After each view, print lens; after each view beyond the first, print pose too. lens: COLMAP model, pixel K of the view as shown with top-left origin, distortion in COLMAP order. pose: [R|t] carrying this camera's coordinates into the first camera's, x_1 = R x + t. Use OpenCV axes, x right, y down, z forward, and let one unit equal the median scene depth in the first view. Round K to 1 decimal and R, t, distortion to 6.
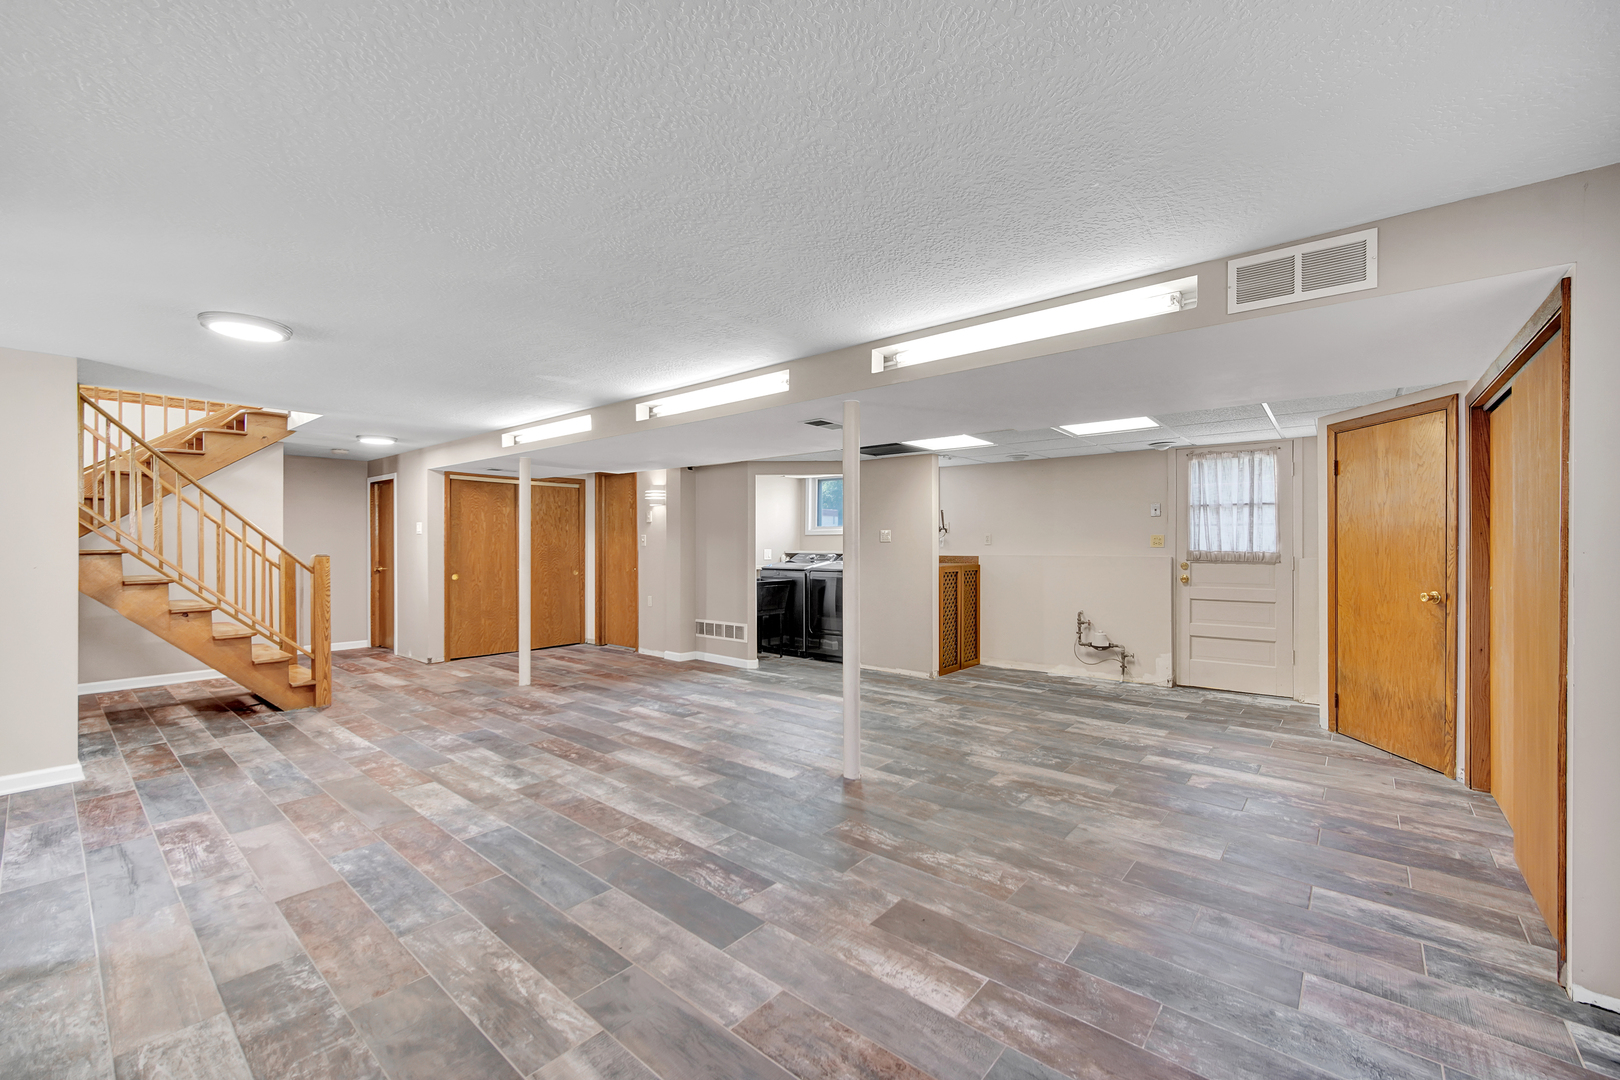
lens RADIAL K [[665.2, 0, 801.8], [0, 665.2, 540.7], [0, 0, 1]] dist [0.001773, 0.000225]
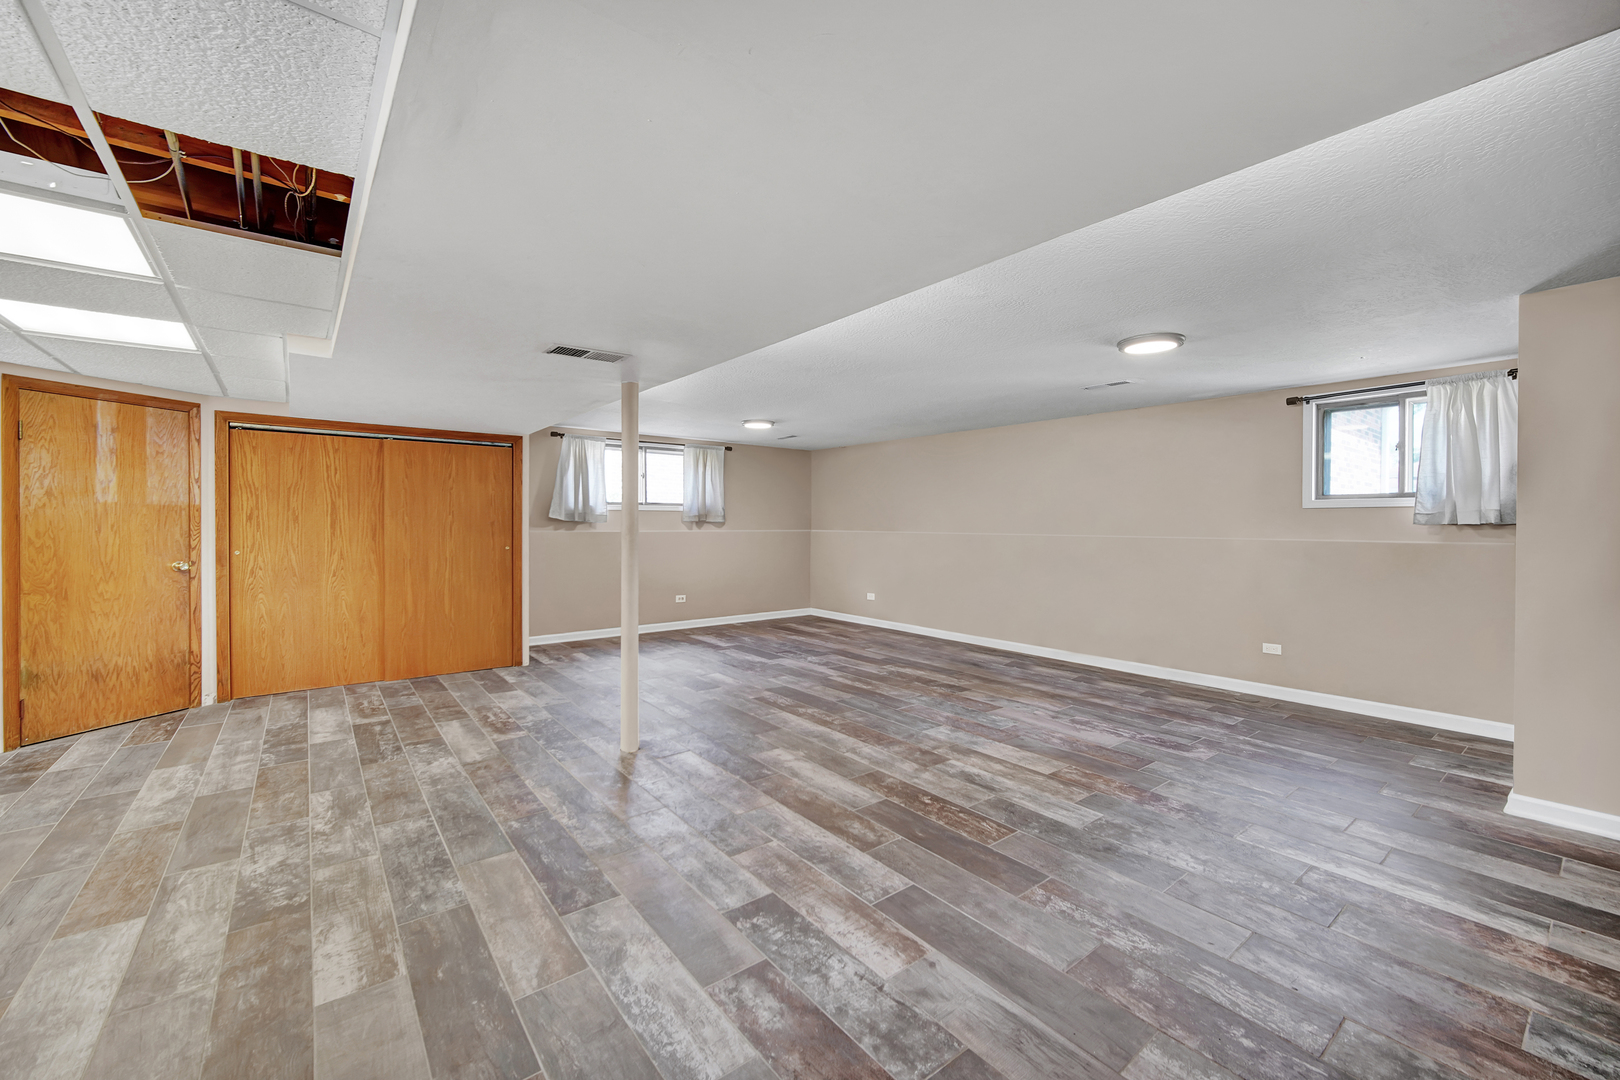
lens RADIAL K [[665.2, 0, 807.8], [0, 665.2, 530.9], [0, 0, 1]] dist [0.001773, 0.000225]
pose [[-0.980318, -0.004894, 0.197363, -0.375162], [-0.003476, 0.999966, 0.007531, 0.008279], [-0.197393, 0.006696, -0.980302, 1.856349]]
